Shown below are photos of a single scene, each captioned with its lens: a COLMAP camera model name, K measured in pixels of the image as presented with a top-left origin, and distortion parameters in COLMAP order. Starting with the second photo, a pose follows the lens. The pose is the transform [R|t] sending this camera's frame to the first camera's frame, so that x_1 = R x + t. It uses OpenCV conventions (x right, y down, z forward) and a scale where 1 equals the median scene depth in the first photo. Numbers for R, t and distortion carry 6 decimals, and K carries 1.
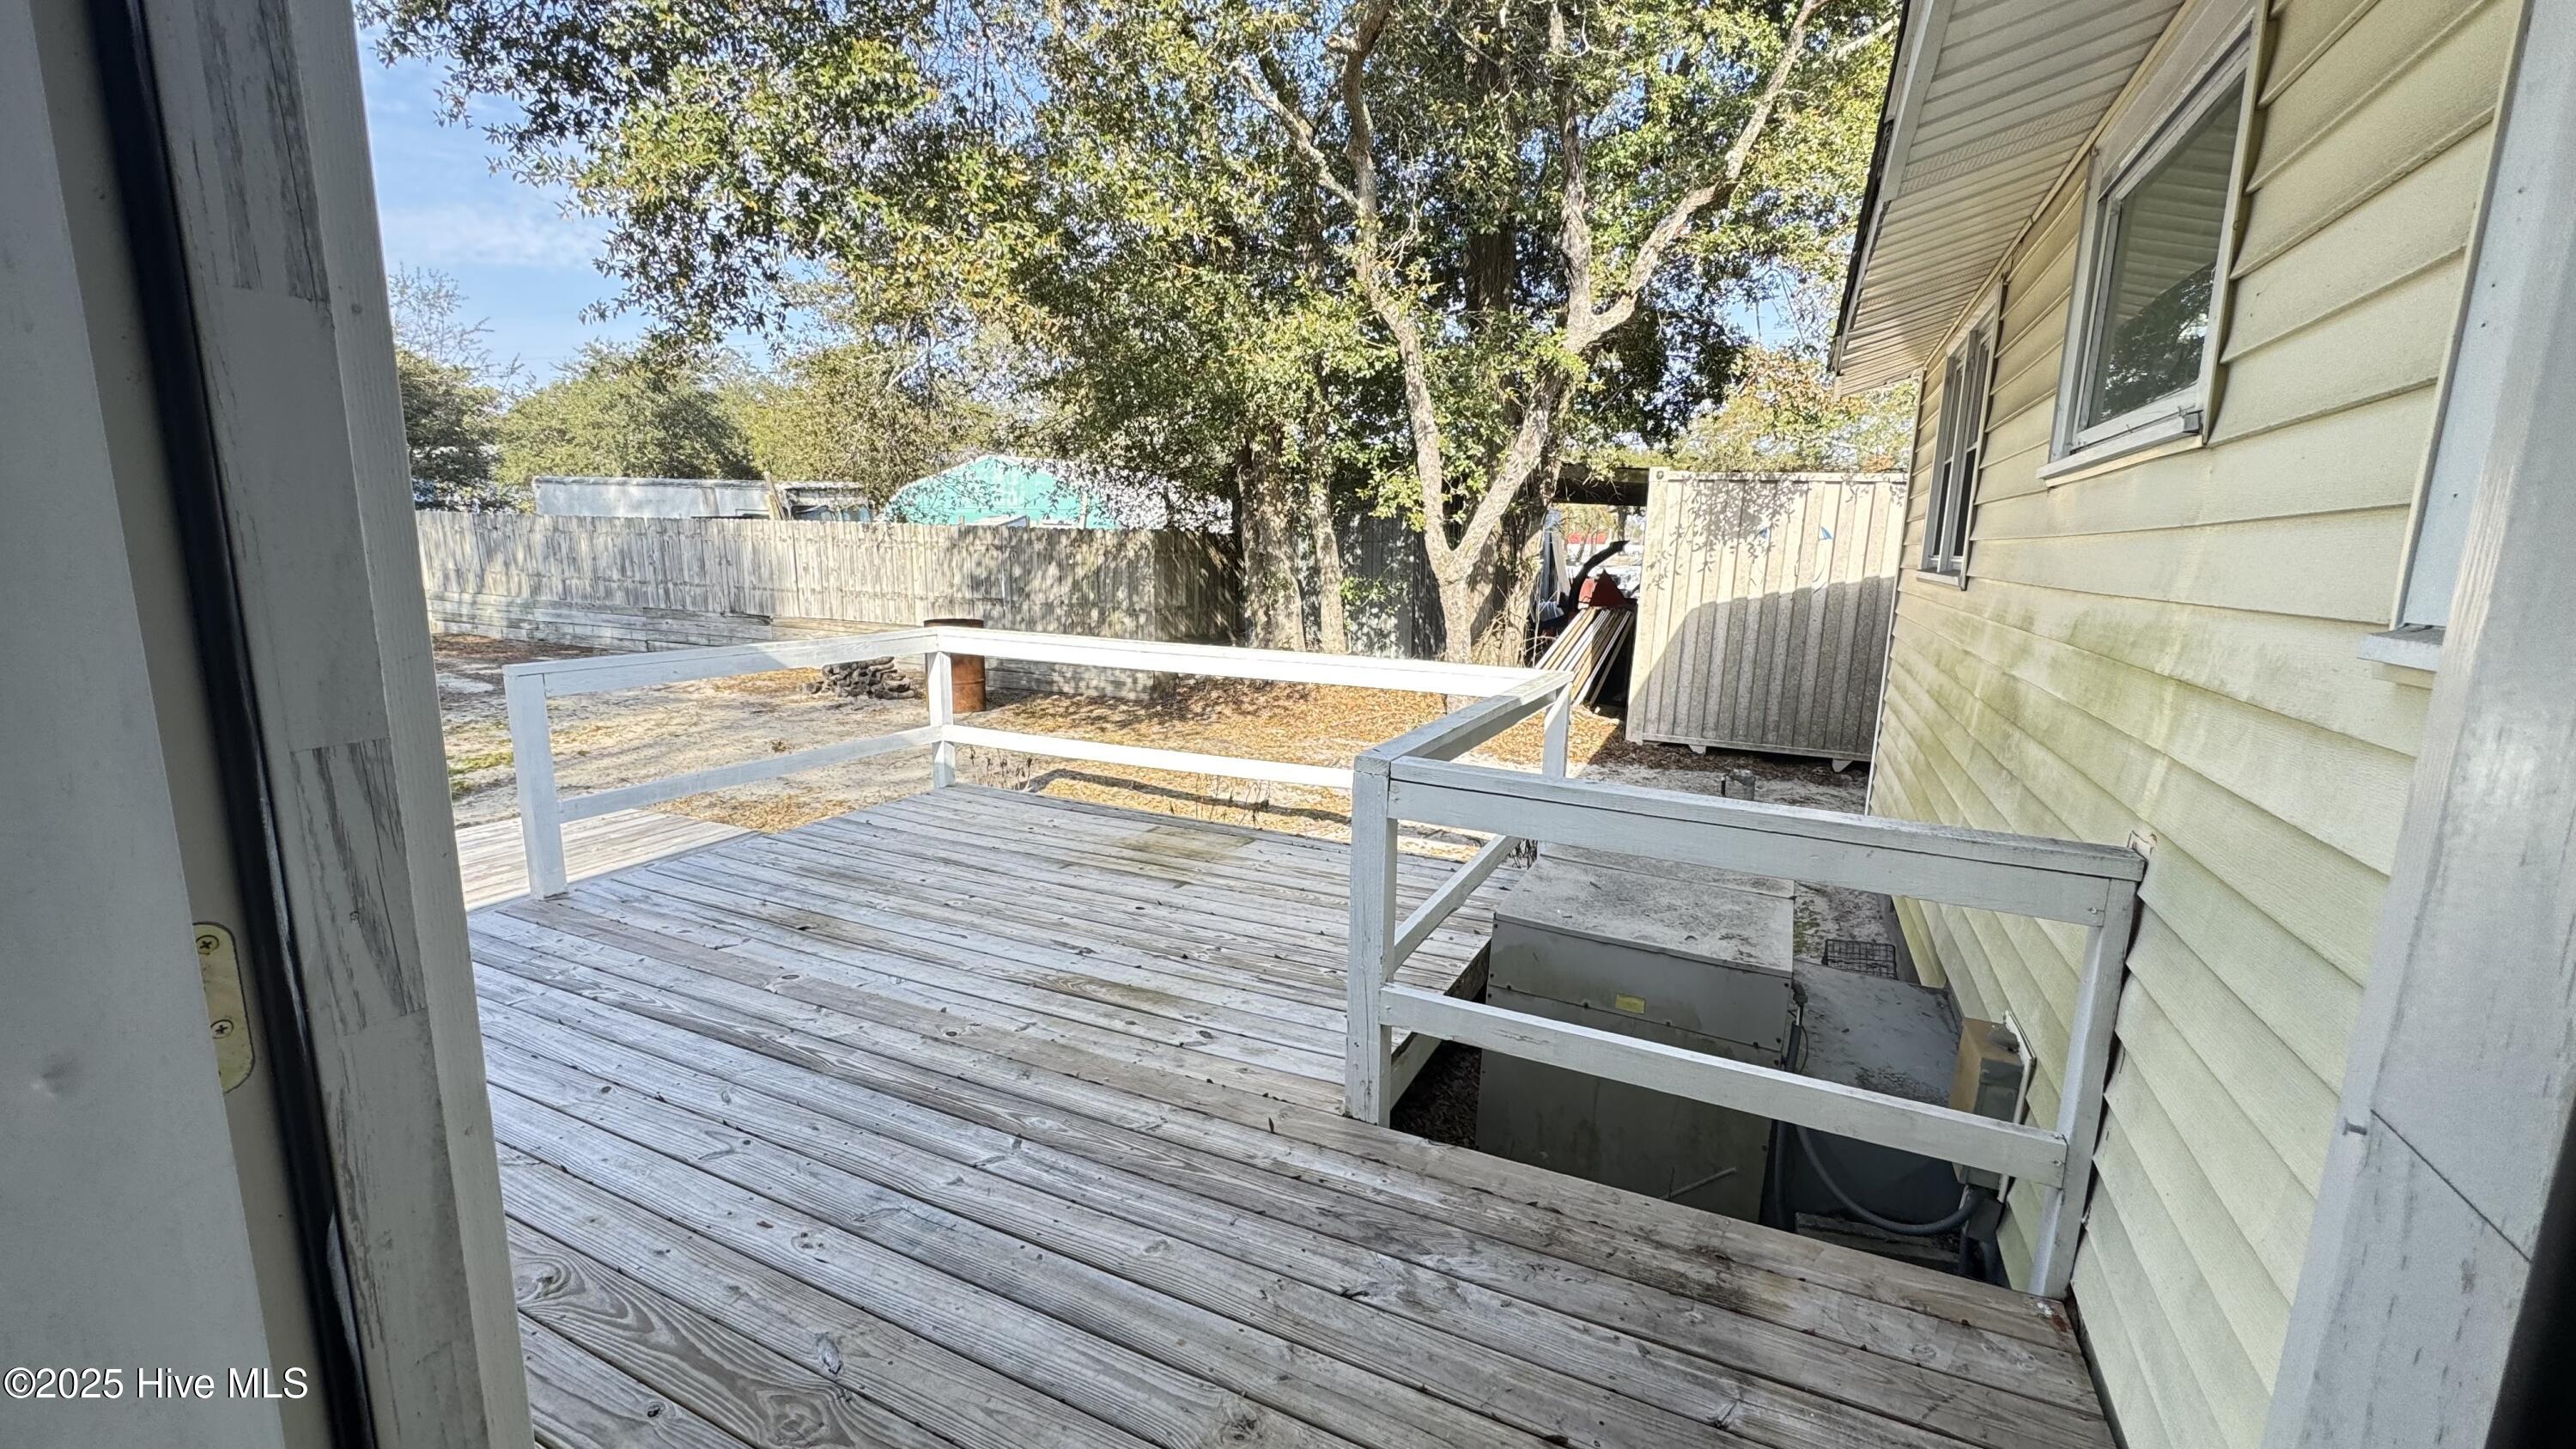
lens RADIAL K [[1024.9, 0, 1285.6], [0, 1024.9, 721.3], [0, 0, 1]] dist [-0.000369, -0.000282]
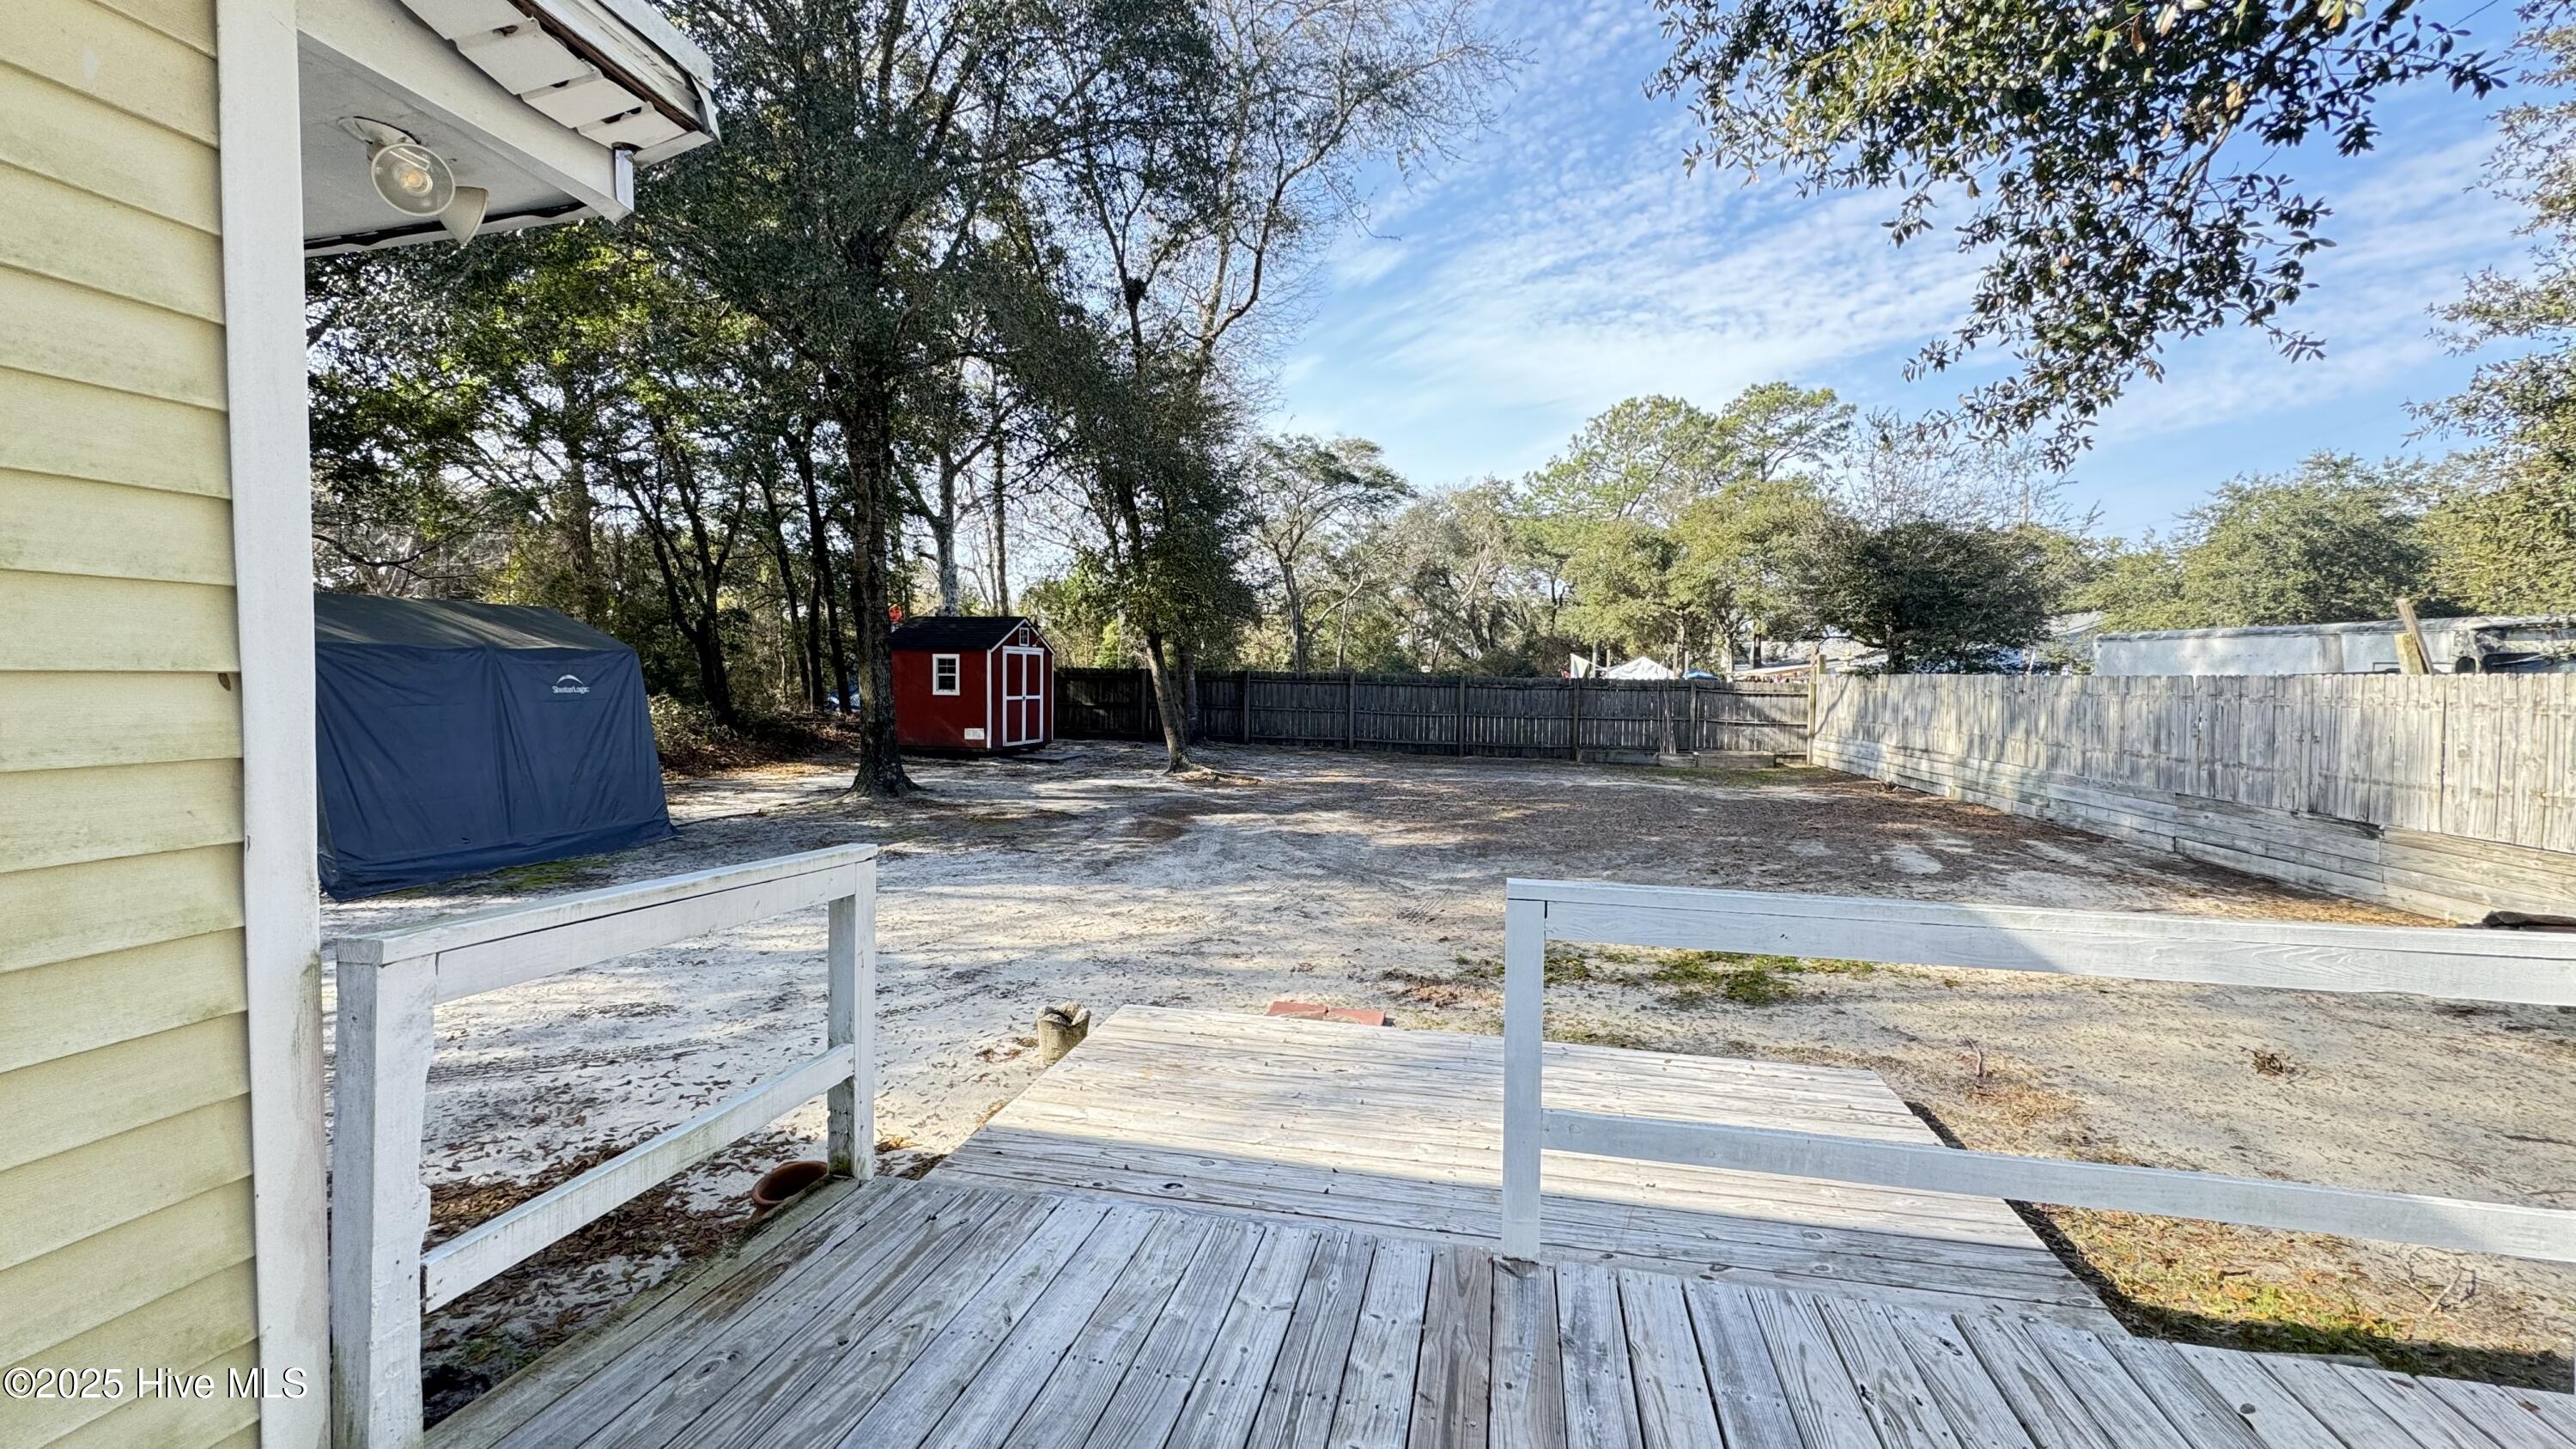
lens RADIAL K [[1024.9, 0, 1285.6], [0, 1024.9, 721.3], [0, 0, 1]] dist [-0.000369, -0.000282]
pose [[0.228452, 0.021054, -0.973327, -0.065727], [-0.178158, 0.983788, -0.020535, -0.045529], [0.957115, 0.178097, 0.228499, 0.281005]]
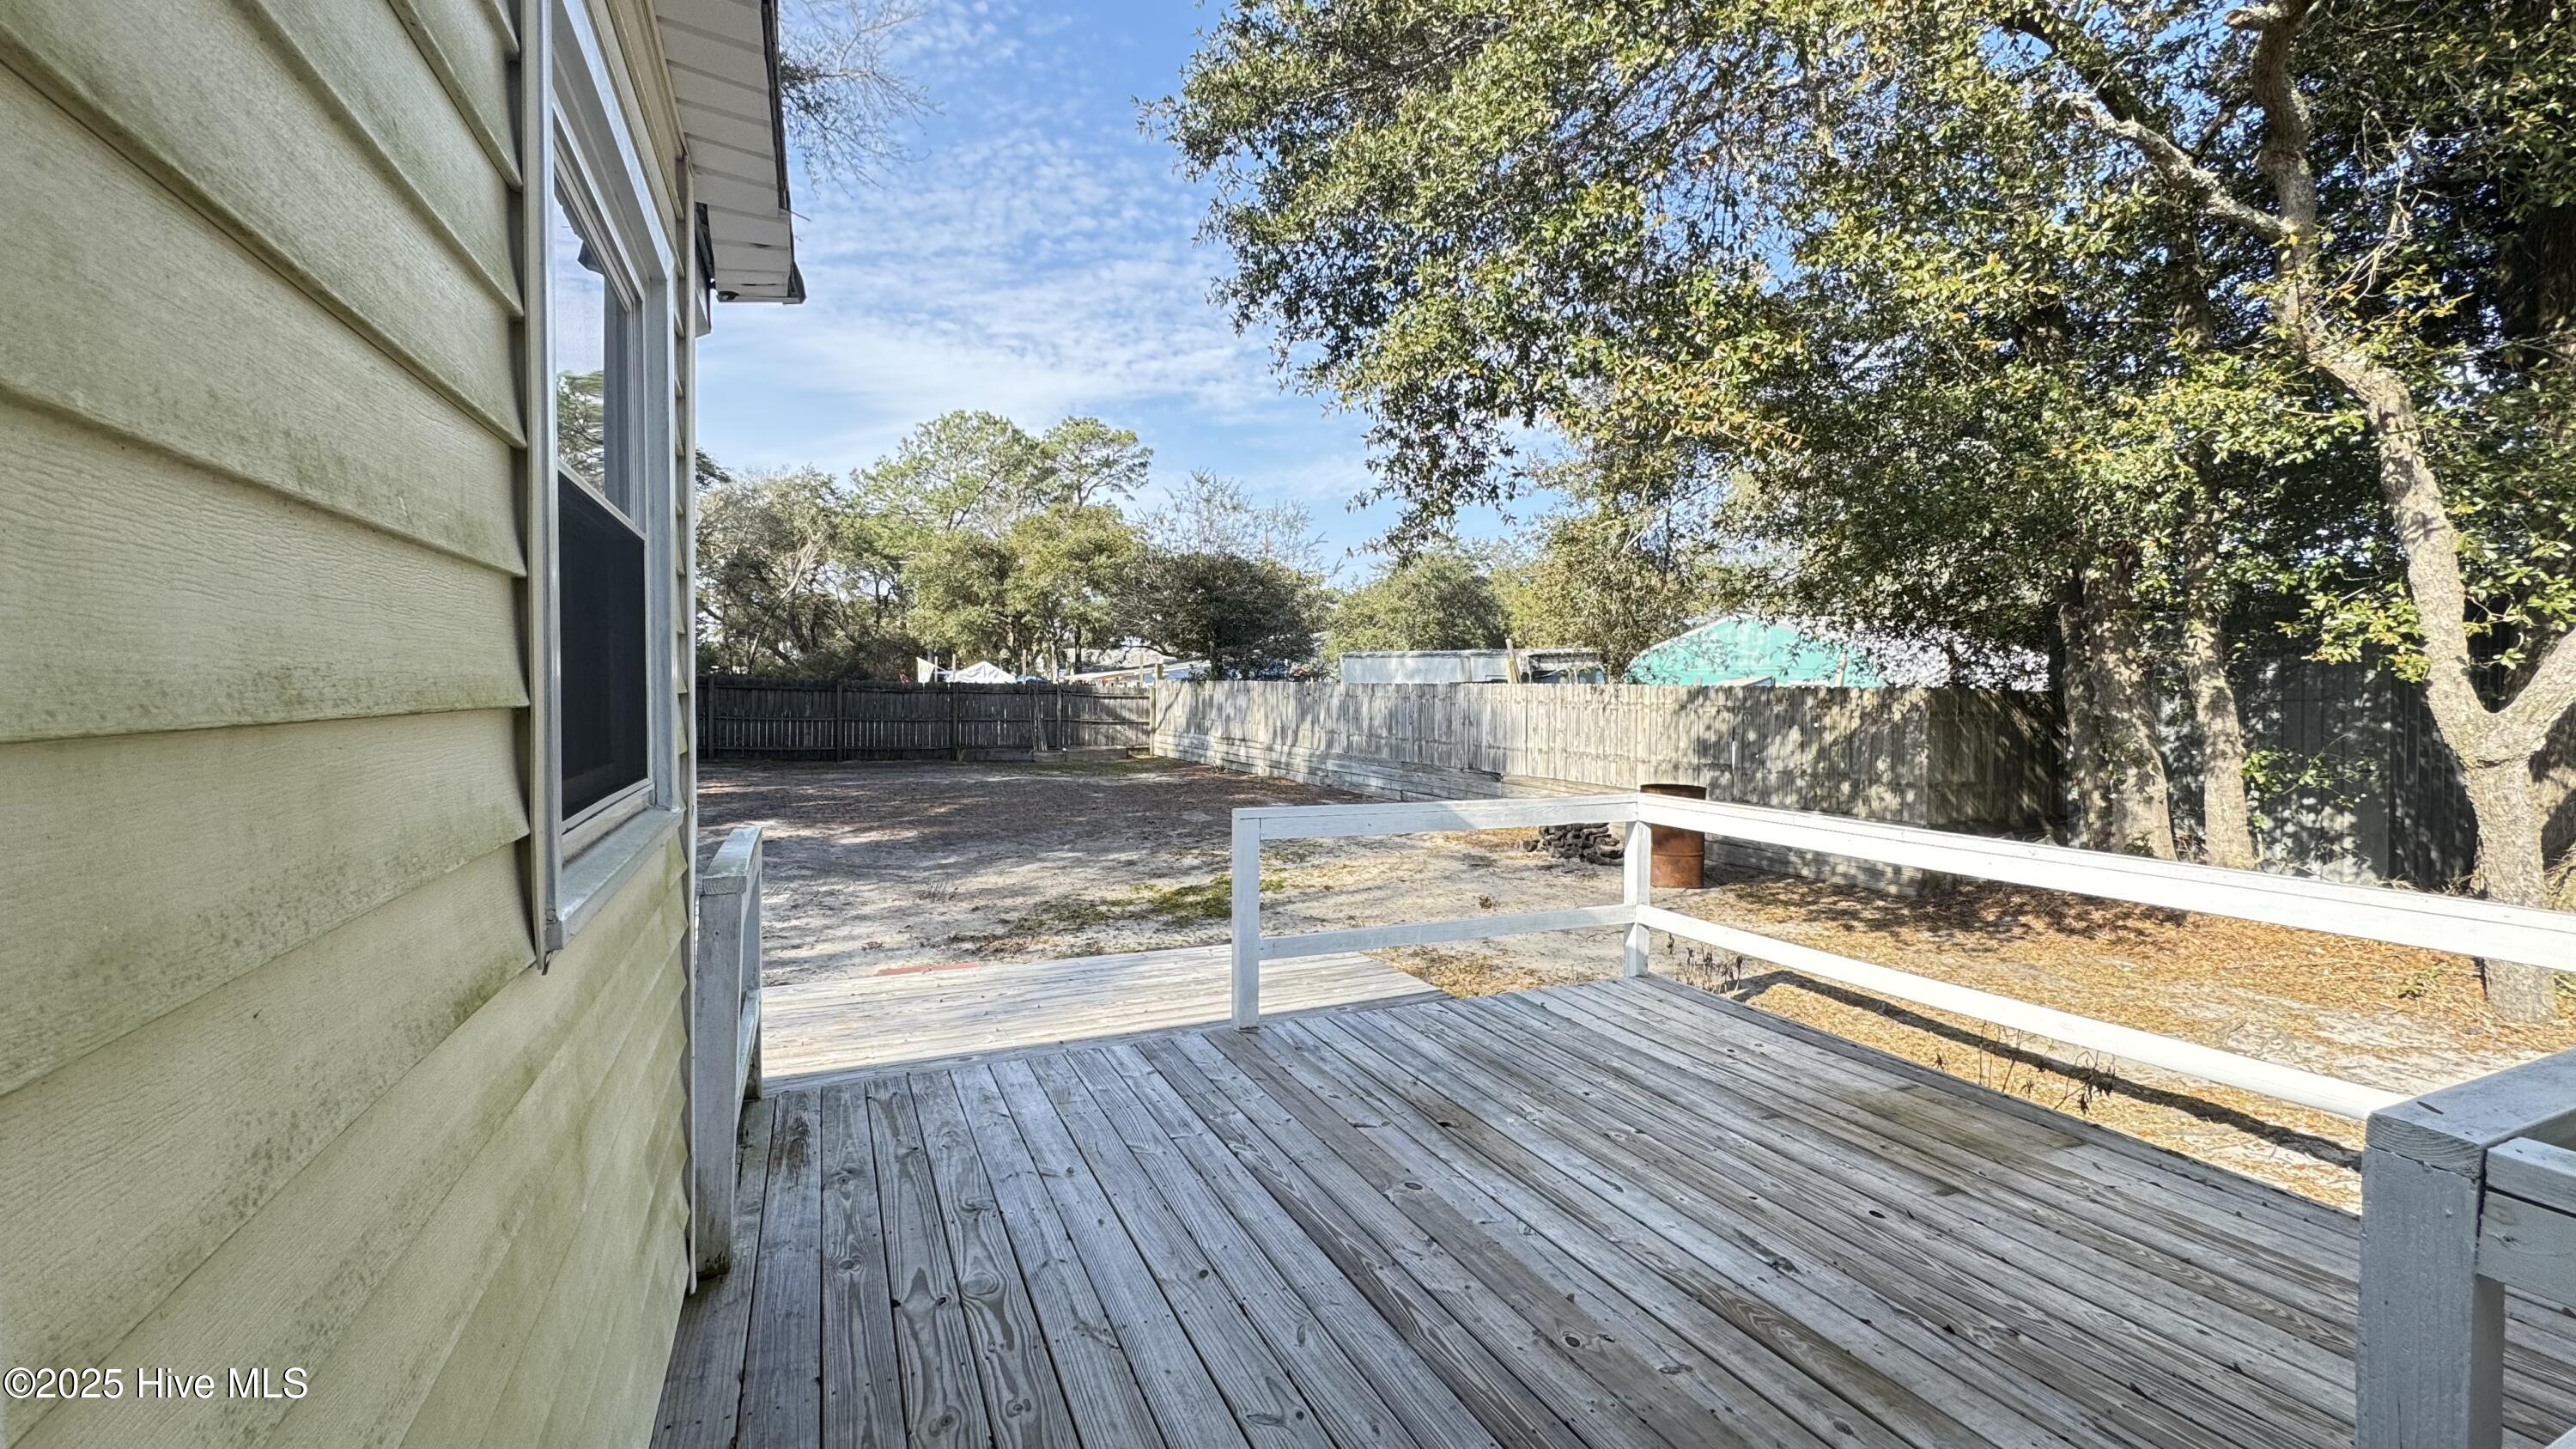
lens RADIAL K [[1023.7, 0, 1284.5], [0, 1023.7, 728.2], [0, 0, 1]] dist [-0.007644, 0.000065]
pose [[0.769859, 0.011977, -0.638101, -0.006223], [-0.108602, 0.987700, -0.112488, -0.008661], [0.628906, 0.155899, 0.761691, 0.071862]]
